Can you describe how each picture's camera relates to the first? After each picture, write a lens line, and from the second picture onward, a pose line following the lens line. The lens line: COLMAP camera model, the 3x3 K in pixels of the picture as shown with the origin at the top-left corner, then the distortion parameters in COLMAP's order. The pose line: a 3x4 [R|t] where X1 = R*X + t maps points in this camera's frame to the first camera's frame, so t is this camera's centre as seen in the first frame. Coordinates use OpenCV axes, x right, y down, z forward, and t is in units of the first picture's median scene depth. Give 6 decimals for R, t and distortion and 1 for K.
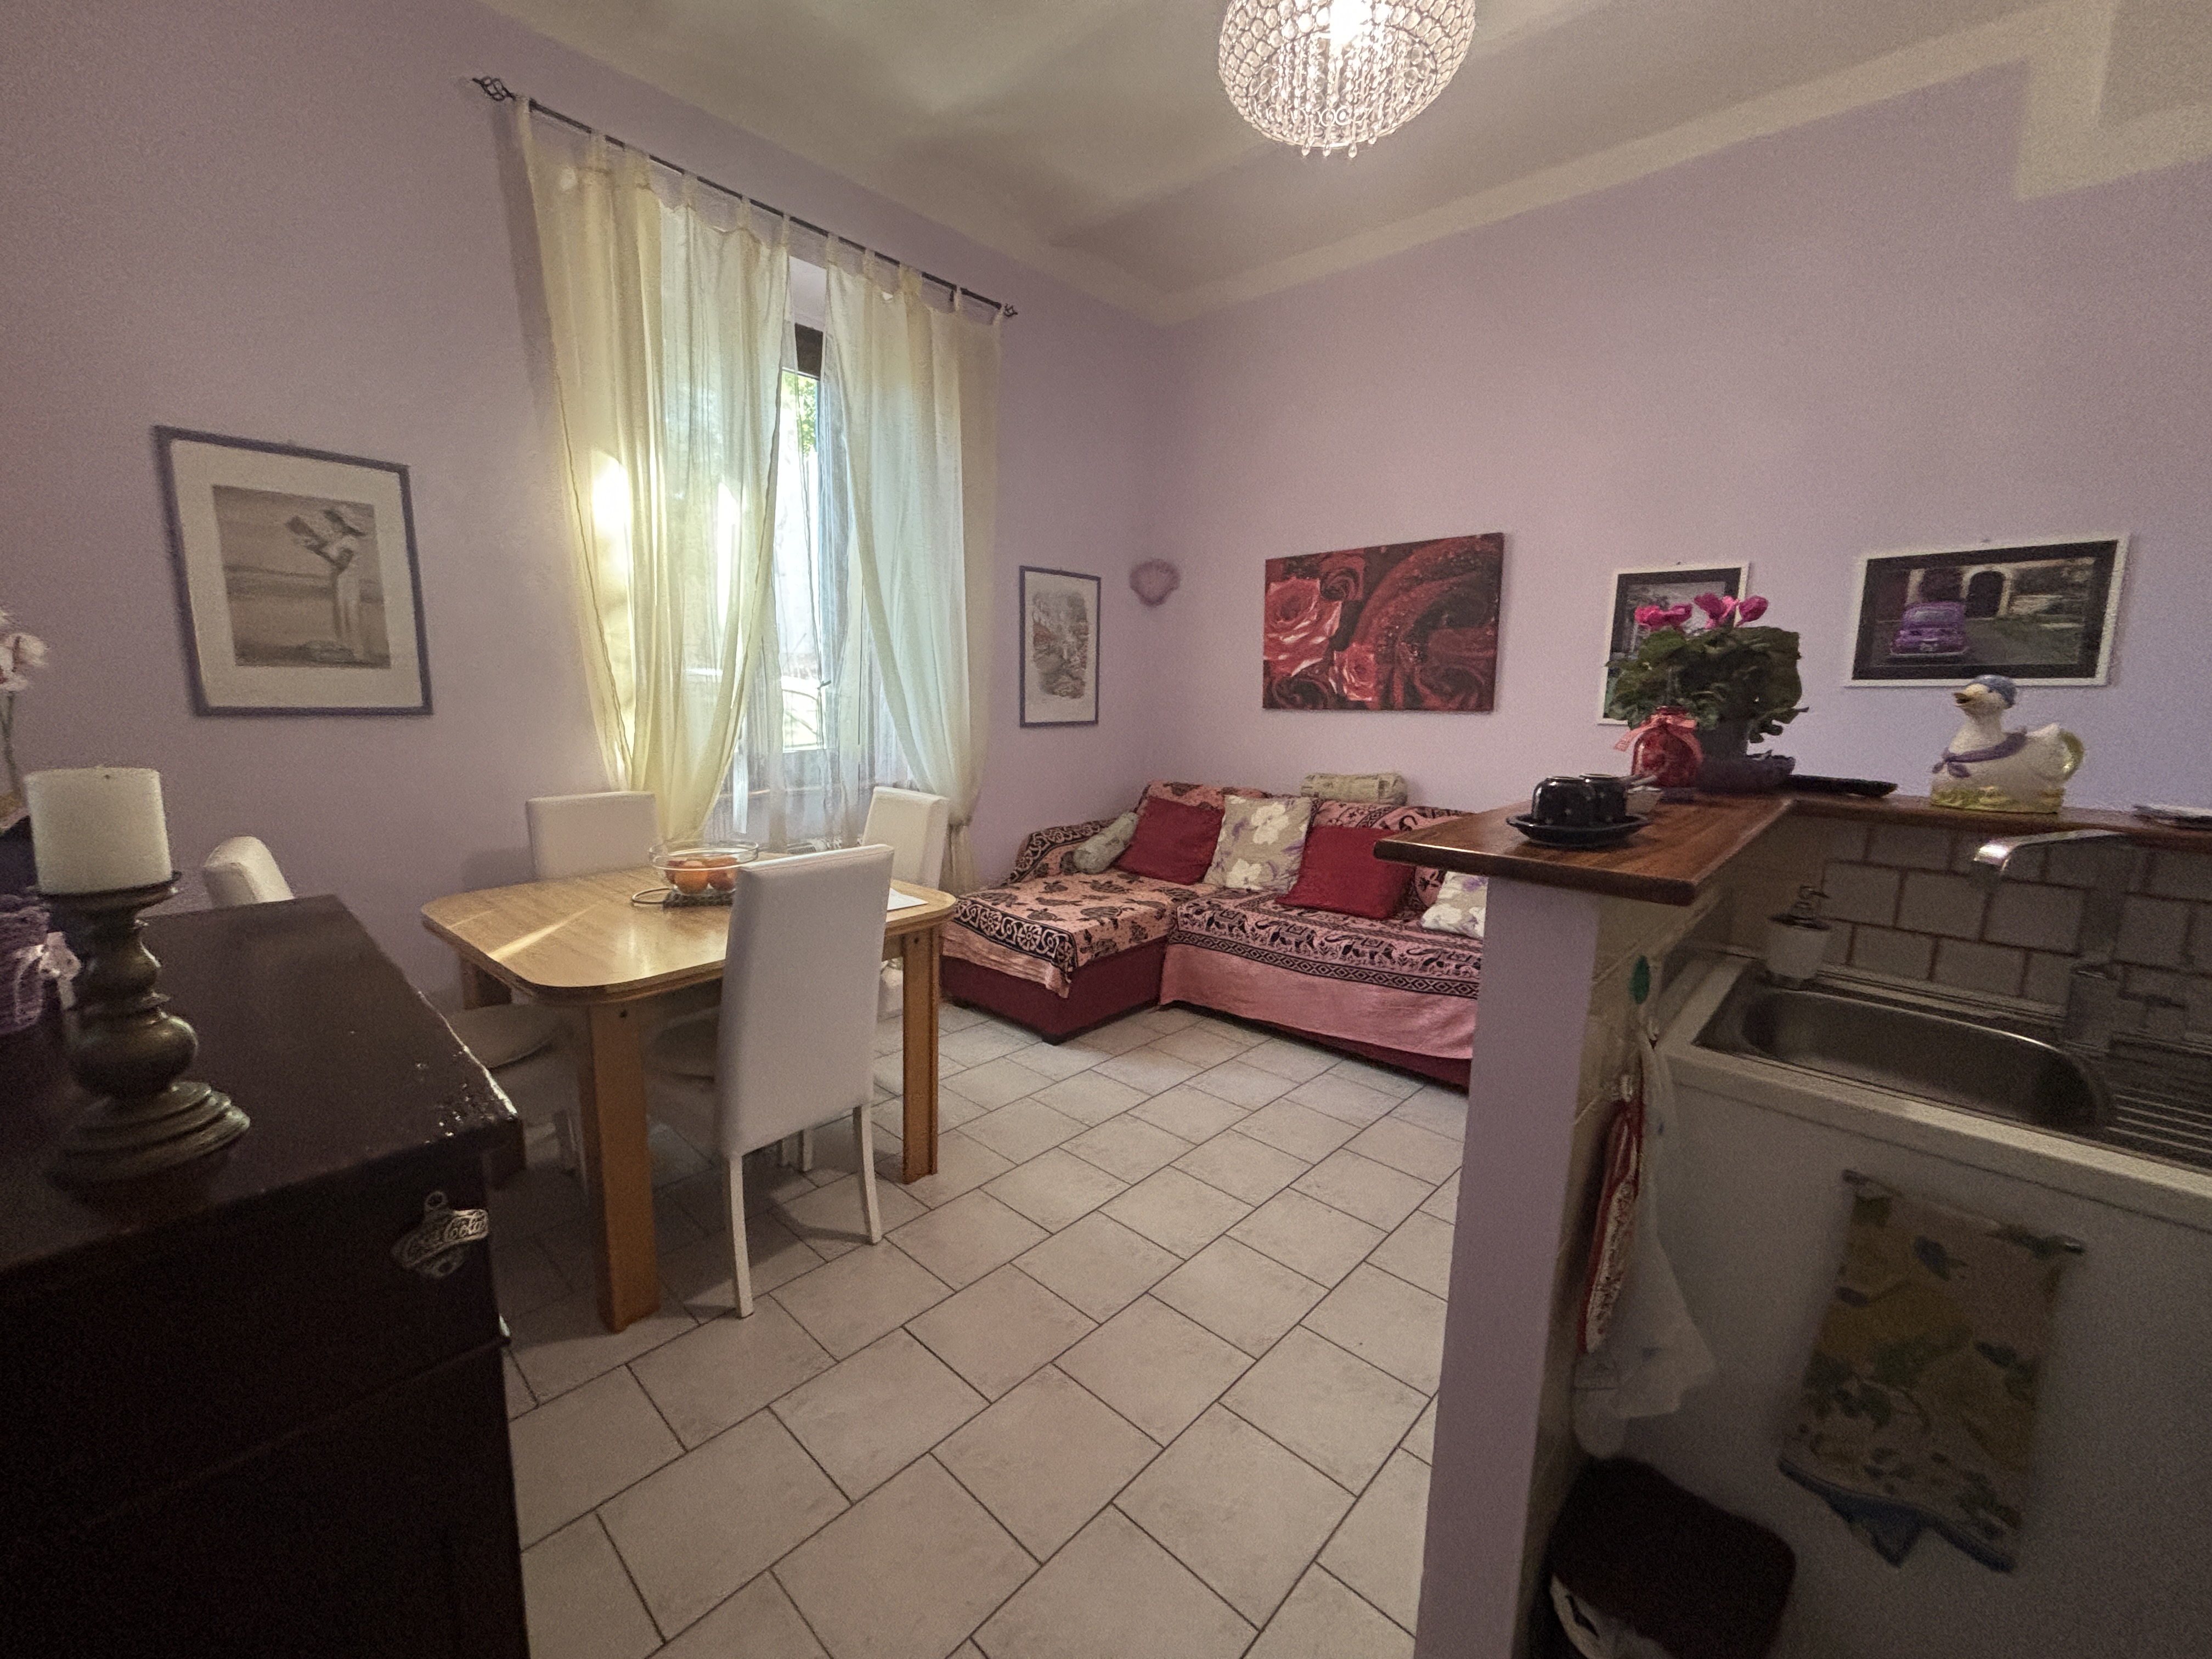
lens RADIAL K [[886.2, 0, 1094.3], [0, 886.2, 828.7], [0, 0, 1]] dist [-0.001419, -0.000606]
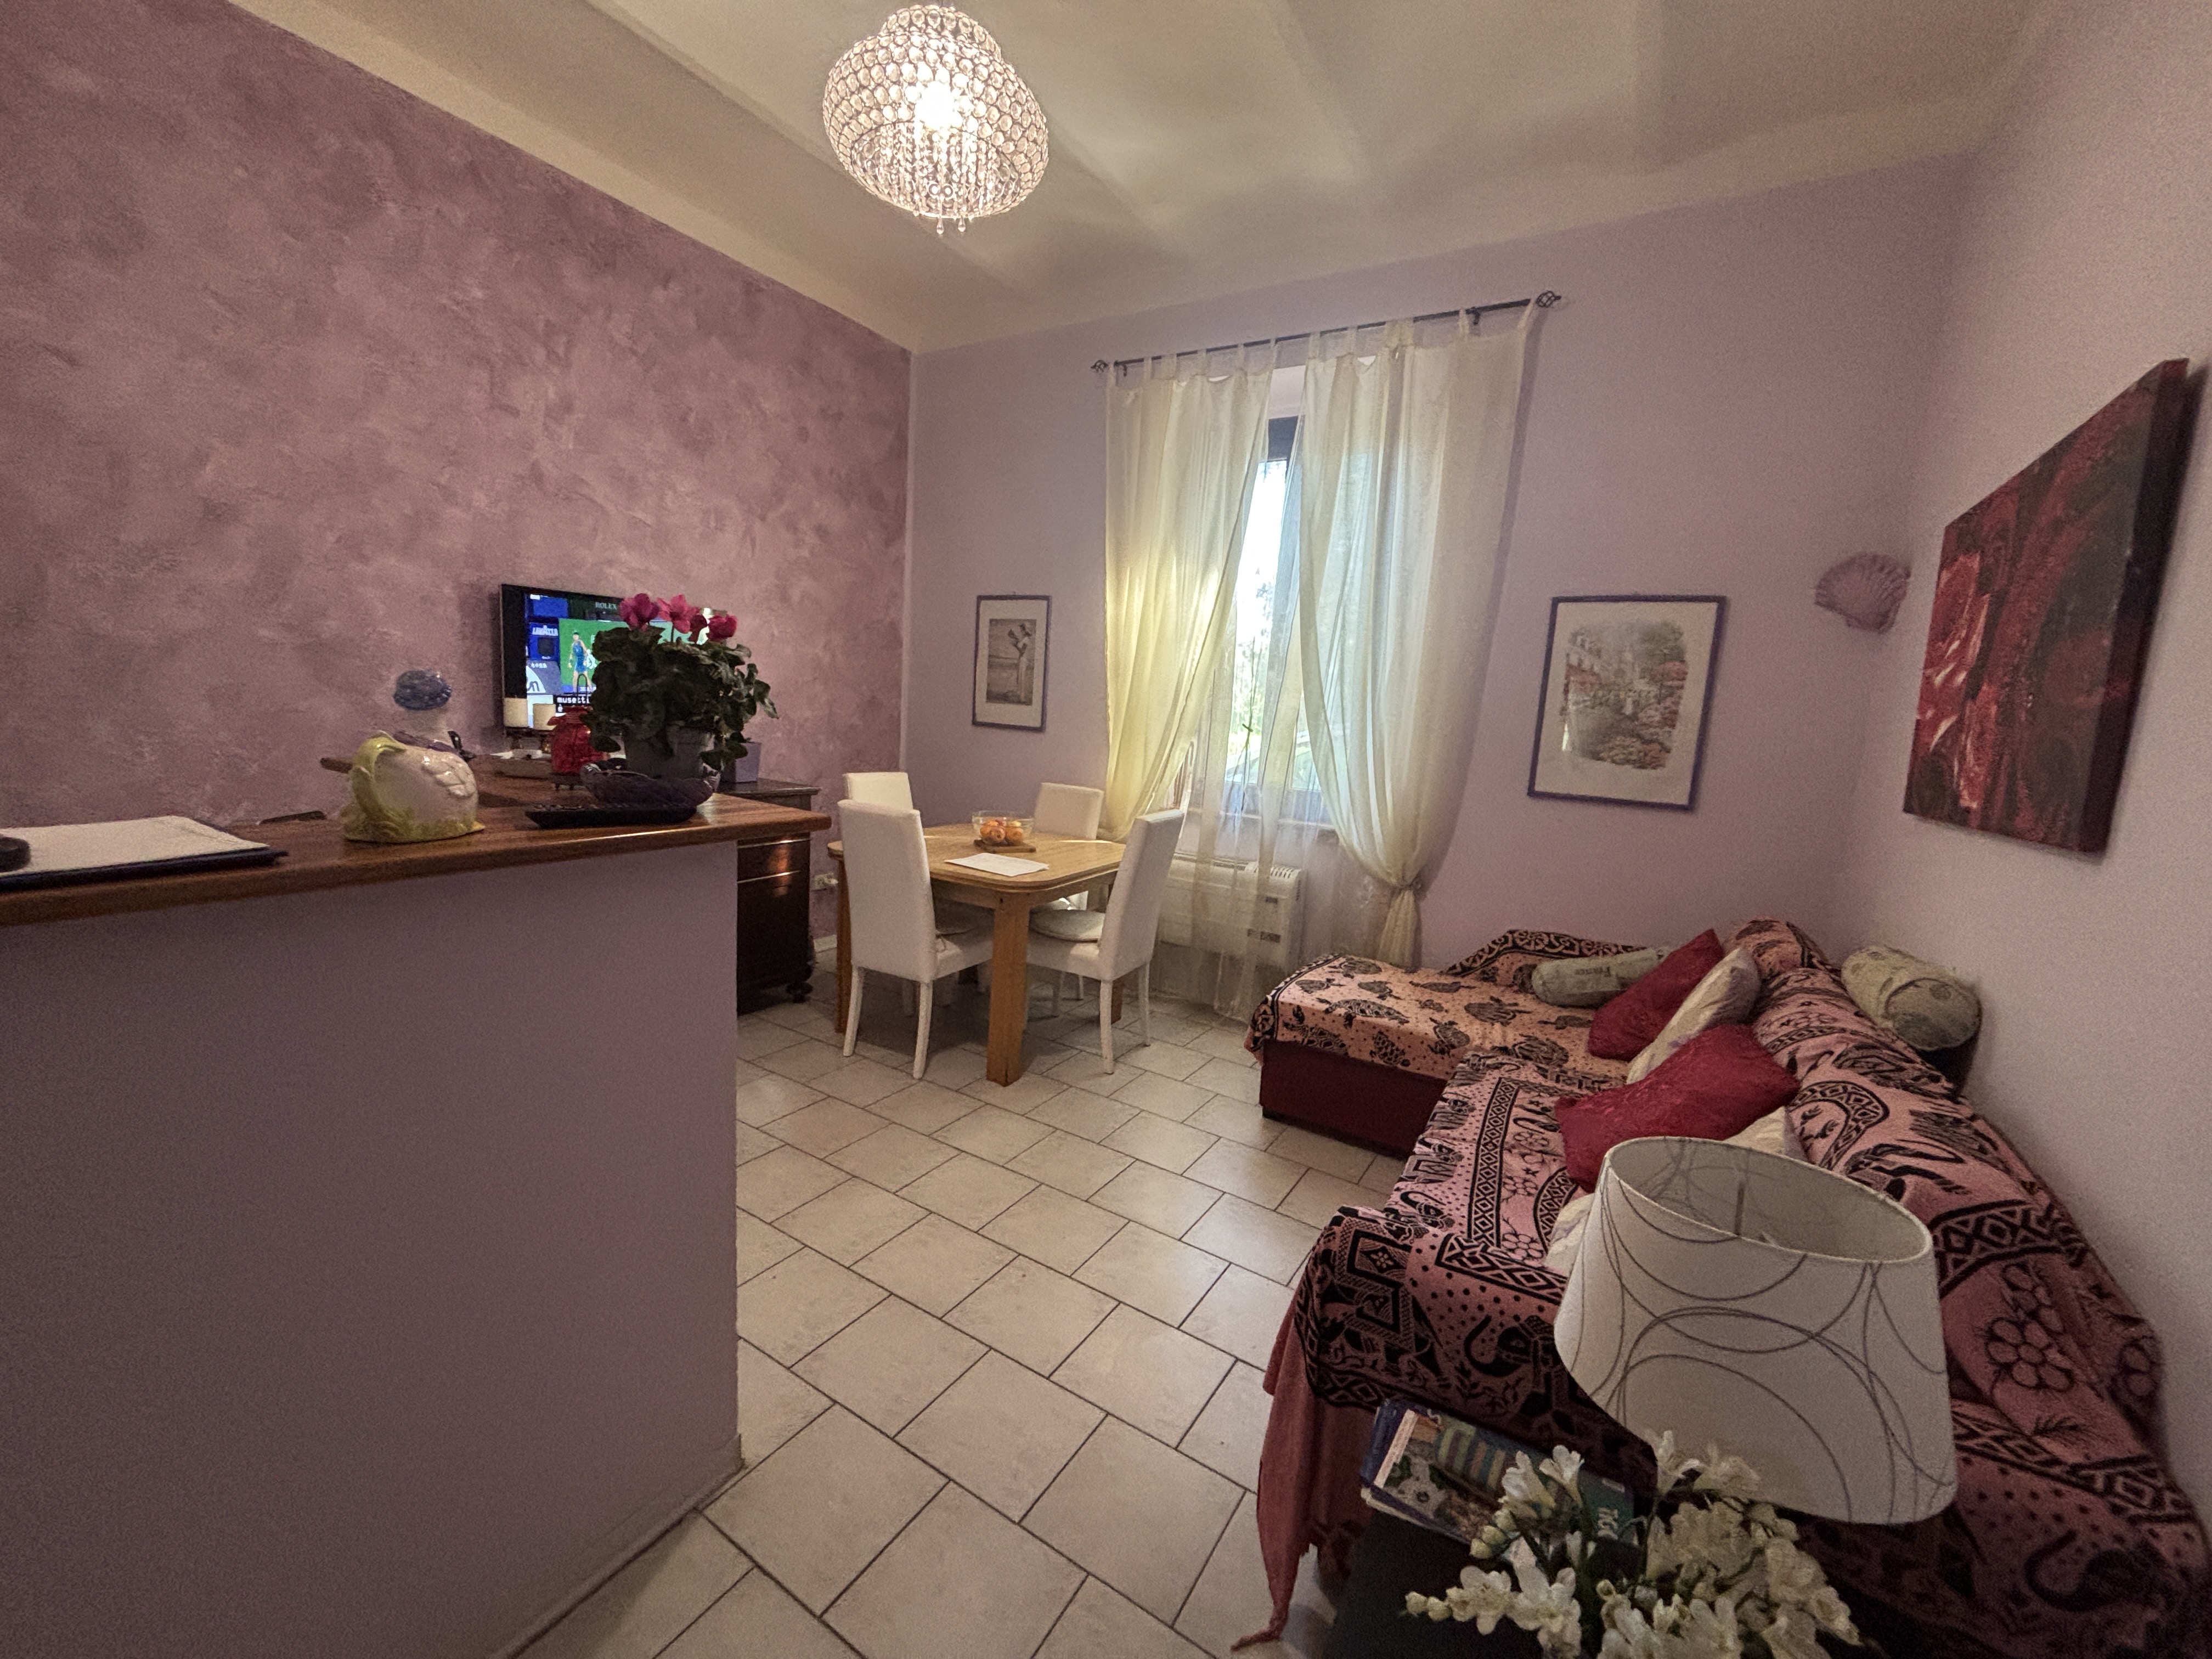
lens RADIAL K [[872.1, 0, 1091.3], [0, 872.1, 834.6], [0, 0, 1]] dist [-0.041673, -0.000169]
pose [[0.184588, 0.141292, -0.972607, 0.670353], [-0.211209, 0.972193, 0.101147, -0.084173], [0.959853, 0.186752, 0.209298, 0.513402]]
